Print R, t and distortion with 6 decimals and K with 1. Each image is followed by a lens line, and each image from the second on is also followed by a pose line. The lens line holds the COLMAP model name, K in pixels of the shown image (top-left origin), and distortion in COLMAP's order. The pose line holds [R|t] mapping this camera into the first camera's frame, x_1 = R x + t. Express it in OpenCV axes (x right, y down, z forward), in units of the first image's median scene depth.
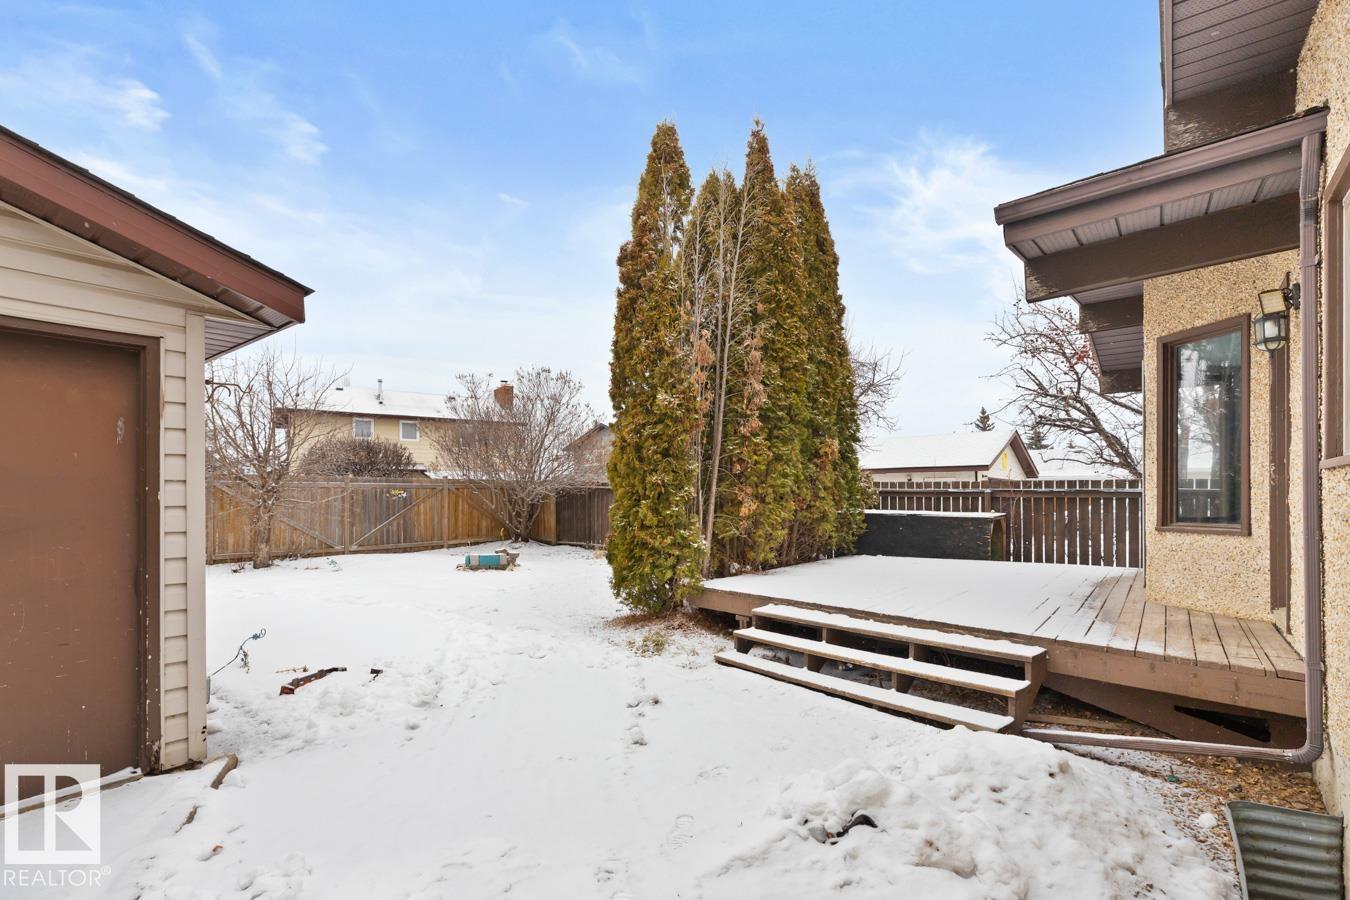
lens RADIAL K [[641.5, 0, 677.5], [0, 641.5, 493.3], [0, 0, 1]] dist [0.000654, -0.000122]
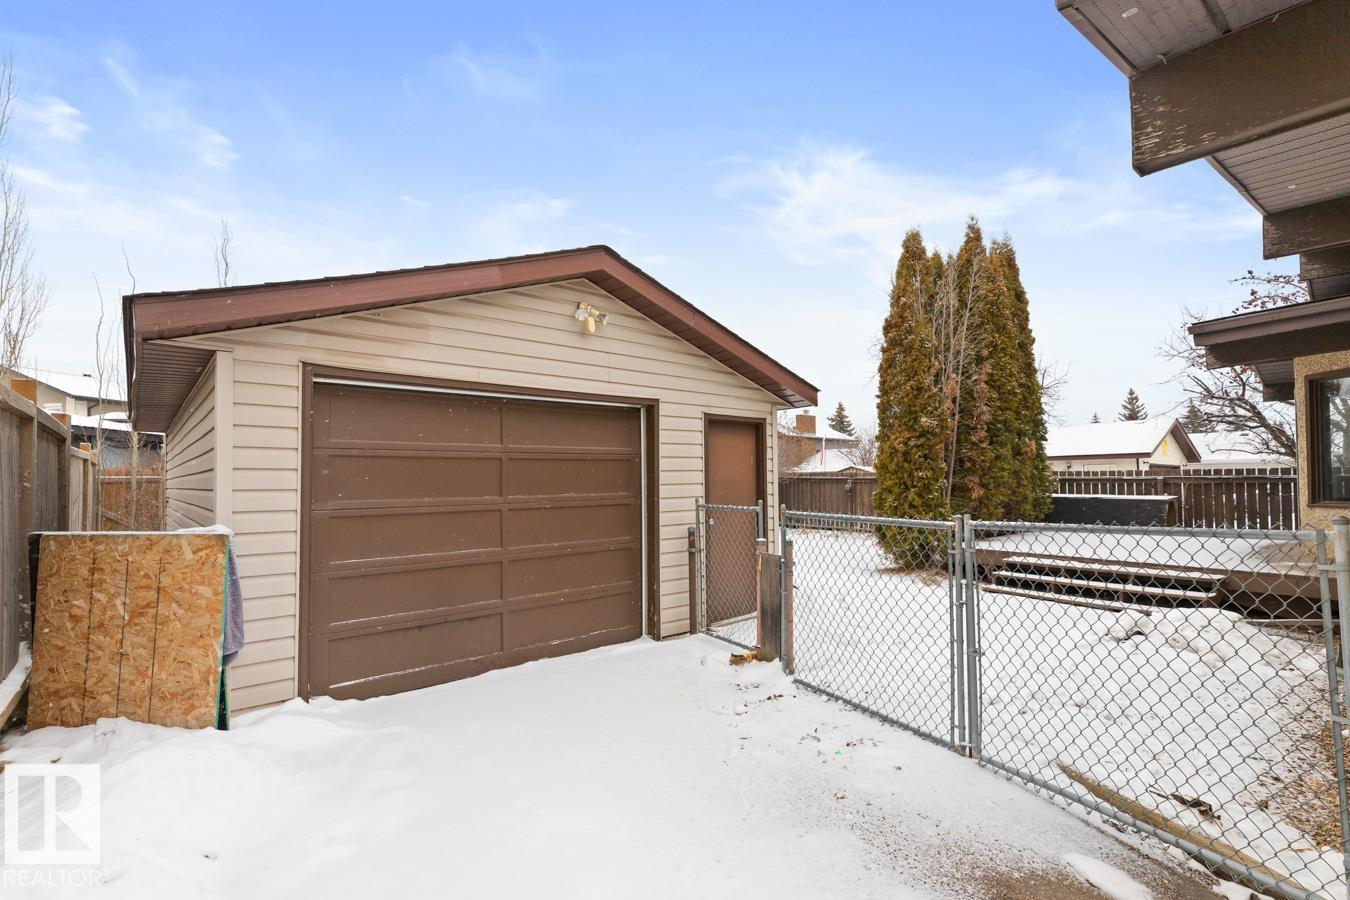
lens RADIAL K [[616.7, 0, 652.8], [0, 616.7, 470.3], [0, 0, 1]] dist [-0.016168, 0.000198]
pose [[0.976874, -0.013160, -0.213411, -0.192289], [0.009912, 0.999818, -0.016280, -0.008114], [0.213587, 0.013788, 0.976827, -0.308178]]
